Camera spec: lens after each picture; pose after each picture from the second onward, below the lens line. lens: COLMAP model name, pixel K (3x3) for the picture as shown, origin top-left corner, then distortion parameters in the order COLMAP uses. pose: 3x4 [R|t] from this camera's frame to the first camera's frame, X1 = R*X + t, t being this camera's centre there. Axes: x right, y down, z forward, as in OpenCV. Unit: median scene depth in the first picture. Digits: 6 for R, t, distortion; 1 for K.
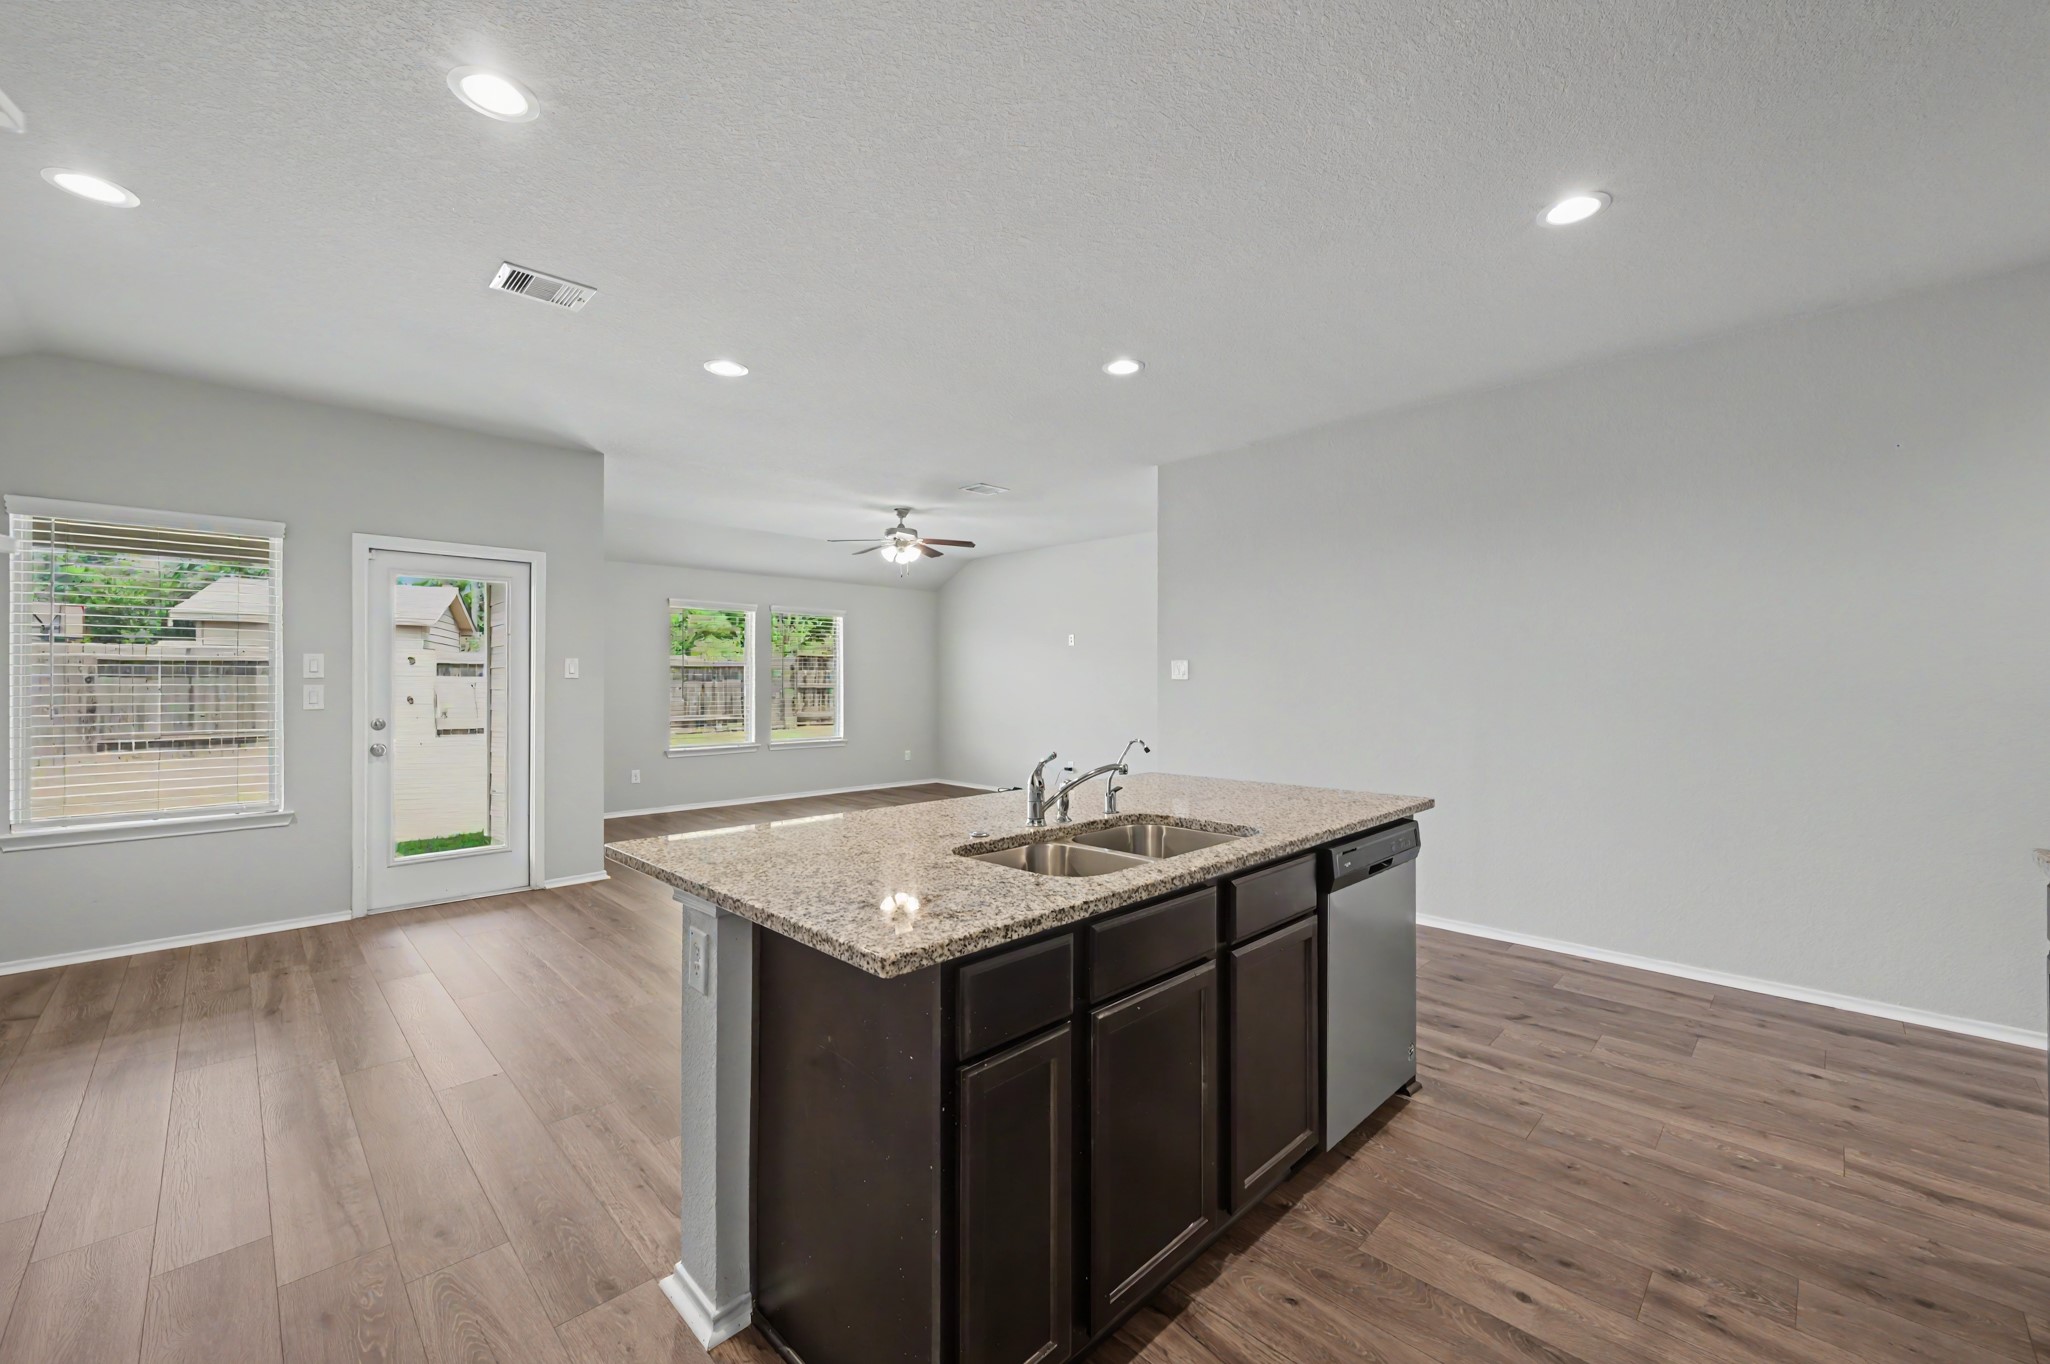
lens RADIAL K [[820.5, 0, 1024.9], [0, 820.5, 683.7], [0, 0, 1]] dist [-0.001108, -0.000441]
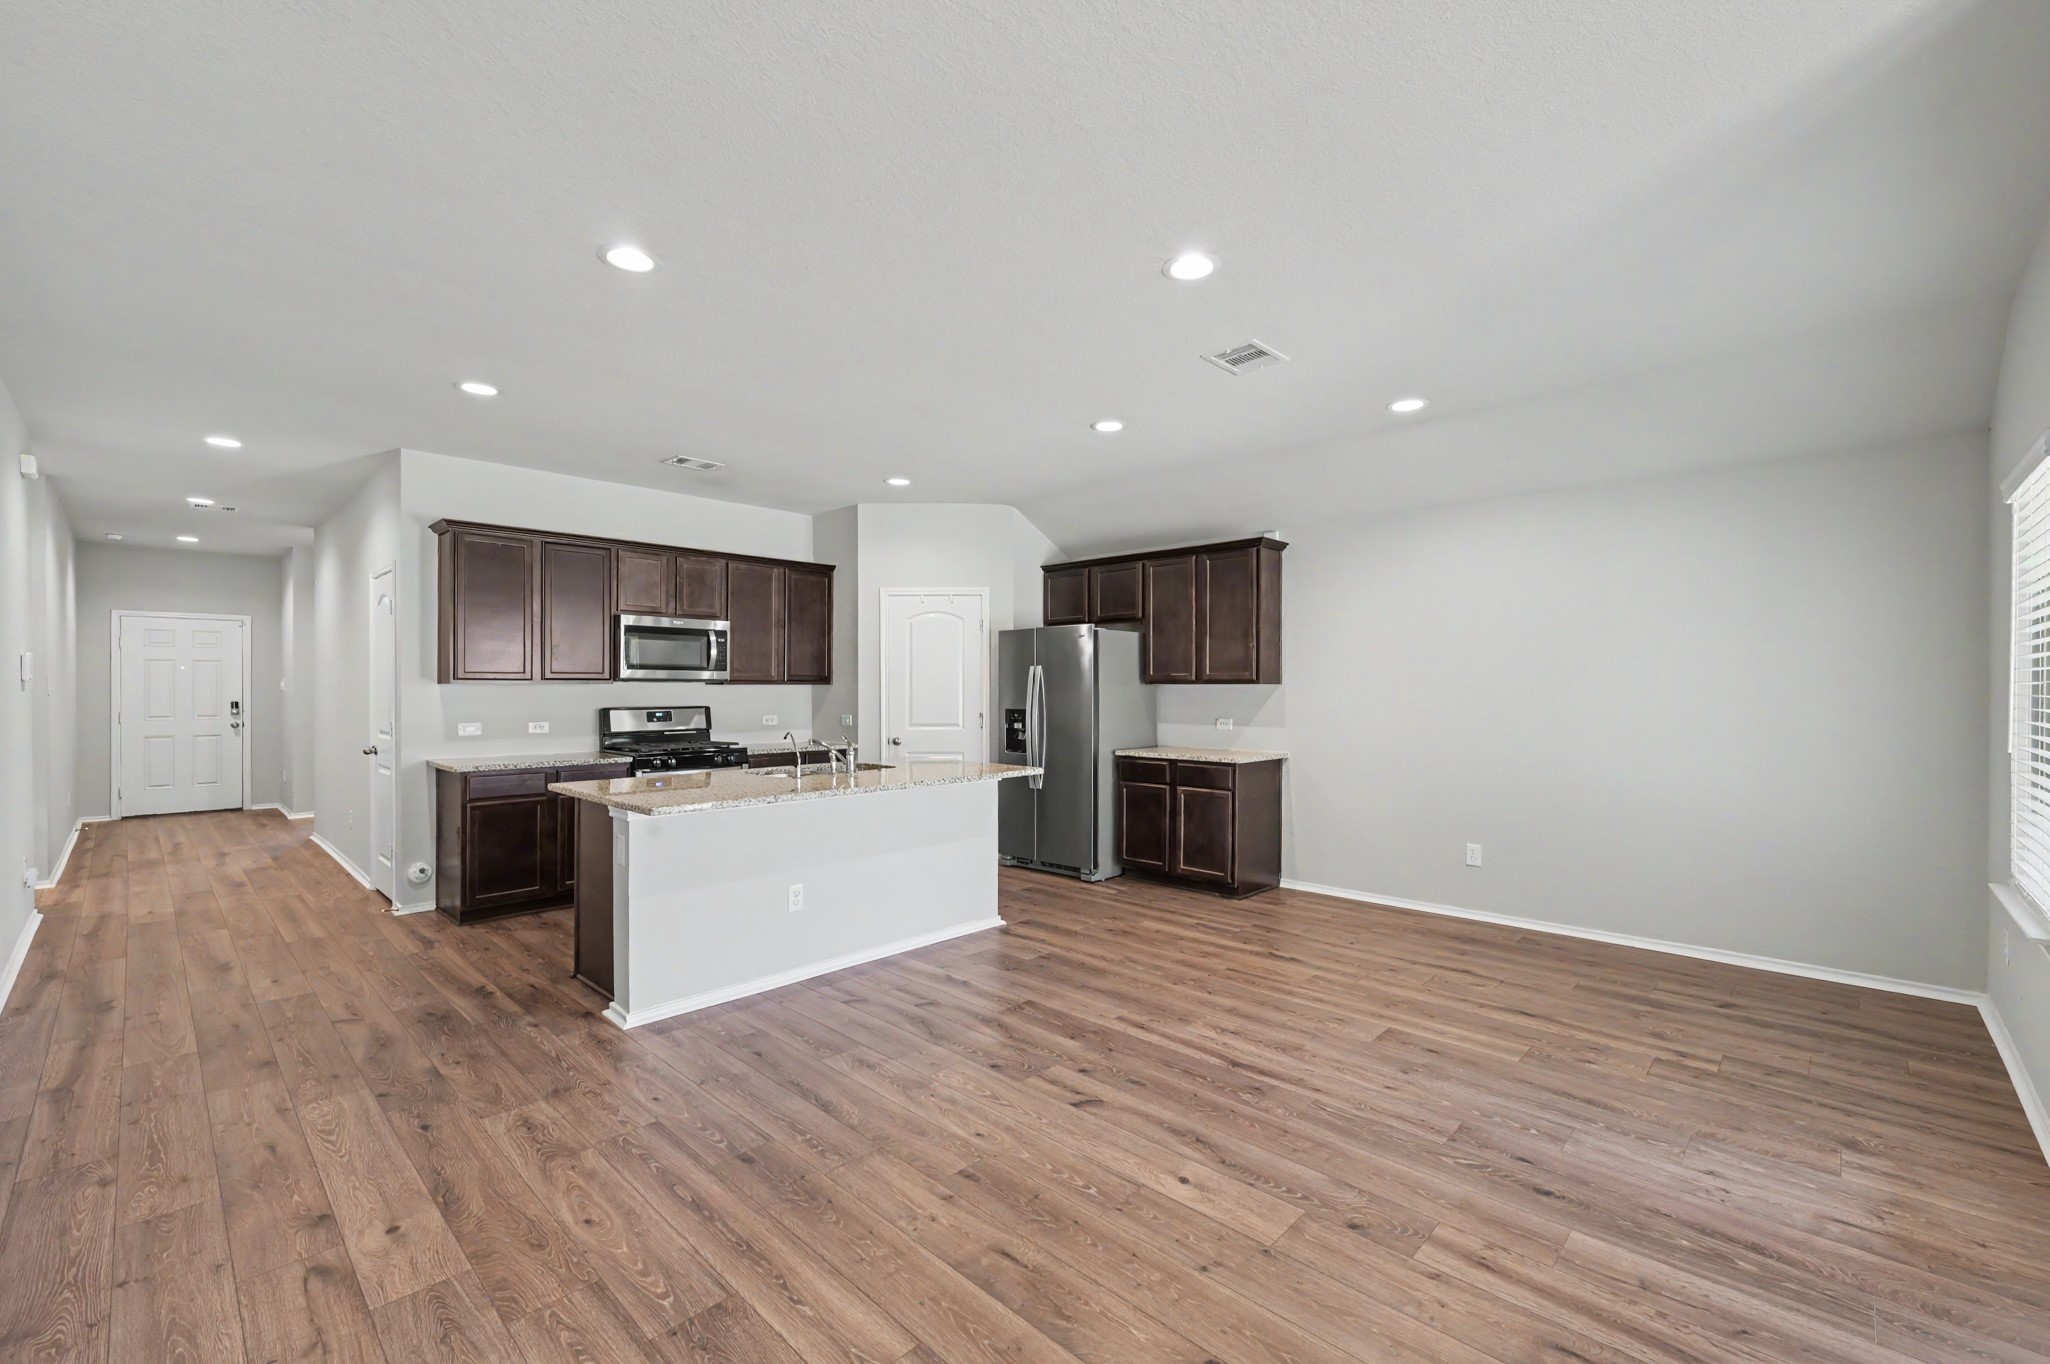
lens RADIAL K [[868.7, 0, 1026.4], [0, 868.7, 690.0], [0, 0, 1]] dist [-0.000945, -0.000052]
pose [[-0.999769, 0.002002, -0.021381, -0.287141], [0.001939, 0.999994, 0.002973, -0.025081], [0.021387, 0.002931, -0.999767, 2.418224]]
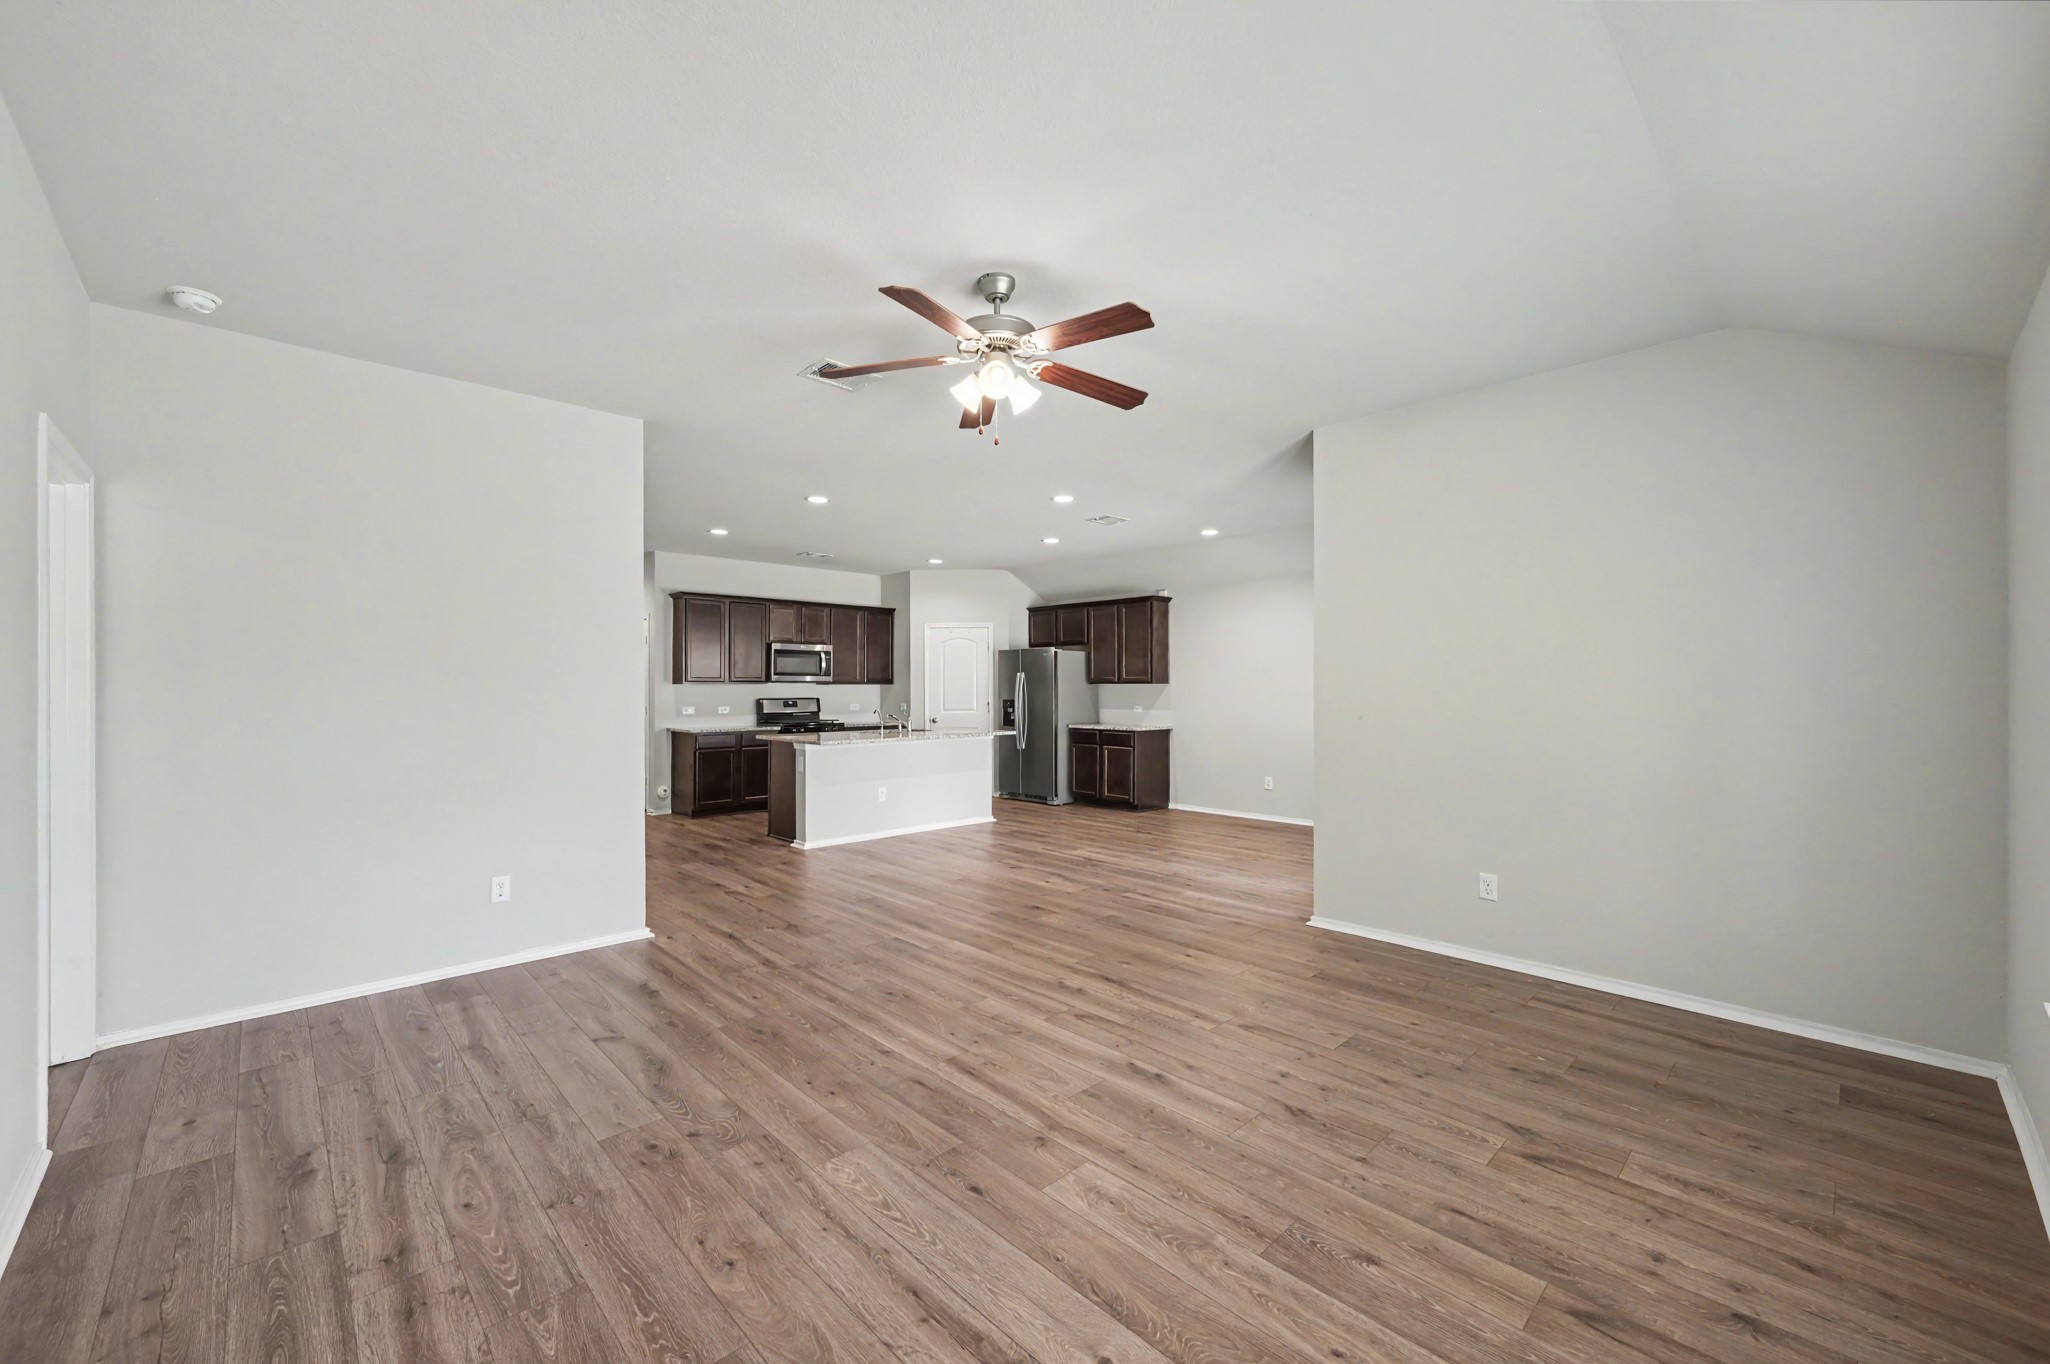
lens RADIAL K [[820.5, 0, 1026.8], [0, 820.5, 683.6], [0, 0, 1]] dist [-0.001108, -0.000441]
pose [[-0.999856, 0.003130, 0.016663, -0.444024], [0.003049, 0.999984, -0.004864, -0.018312], [-0.016678, -0.004812, -0.999849, 3.598090]]
